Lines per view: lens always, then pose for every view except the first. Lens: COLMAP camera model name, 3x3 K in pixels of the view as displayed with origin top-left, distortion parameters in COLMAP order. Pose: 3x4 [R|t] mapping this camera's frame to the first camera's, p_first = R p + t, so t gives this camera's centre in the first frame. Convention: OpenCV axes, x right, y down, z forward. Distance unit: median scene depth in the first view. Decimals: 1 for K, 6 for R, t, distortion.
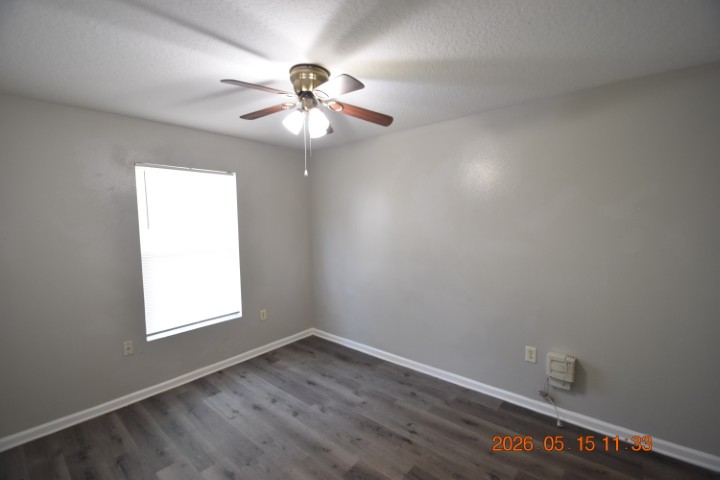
lens RADIAL K [[315.2, 0, 358.6], [0, 315.2, 242.8], [0, 0, 1]] dist [0.015071, -0.017254]
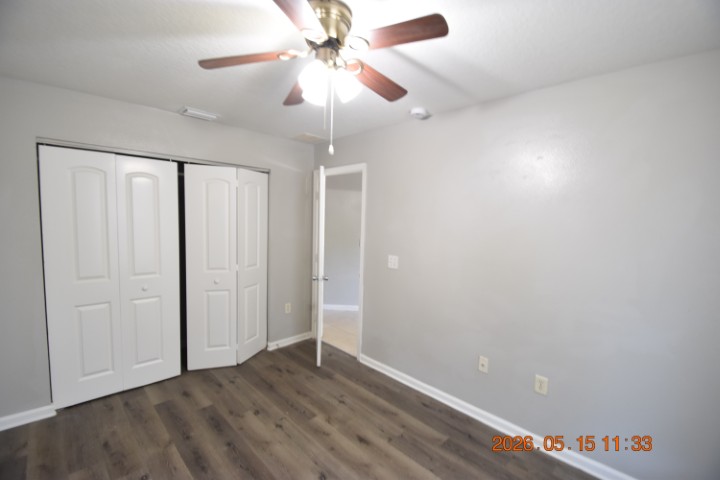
lens RADIAL K [[315.2, 0, 358.6], [0, 315.2, 242.8], [0, 0, 1]] dist [0.015071, -0.017254]
pose [[-0.995379, -0.018573, 0.094215, -0.217922], [-0.003880, 0.988095, 0.153797, -0.086862], [-0.095950, 0.152721, -0.983601, 1.215489]]
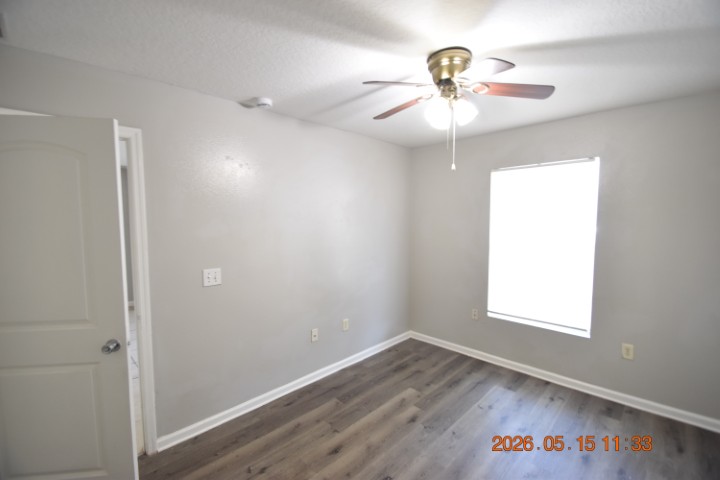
lens RADIAL K [[315.2, 0, 358.6], [0, 315.2, 242.8], [0, 0, 1]] dist [0.015071, -0.017254]
pose [[-0.078829, 0.089899, -0.992826, 0.555523], [-0.070391, 0.992938, 0.095498, -0.049019], [0.994400, 0.077414, -0.071944, 0.572860]]
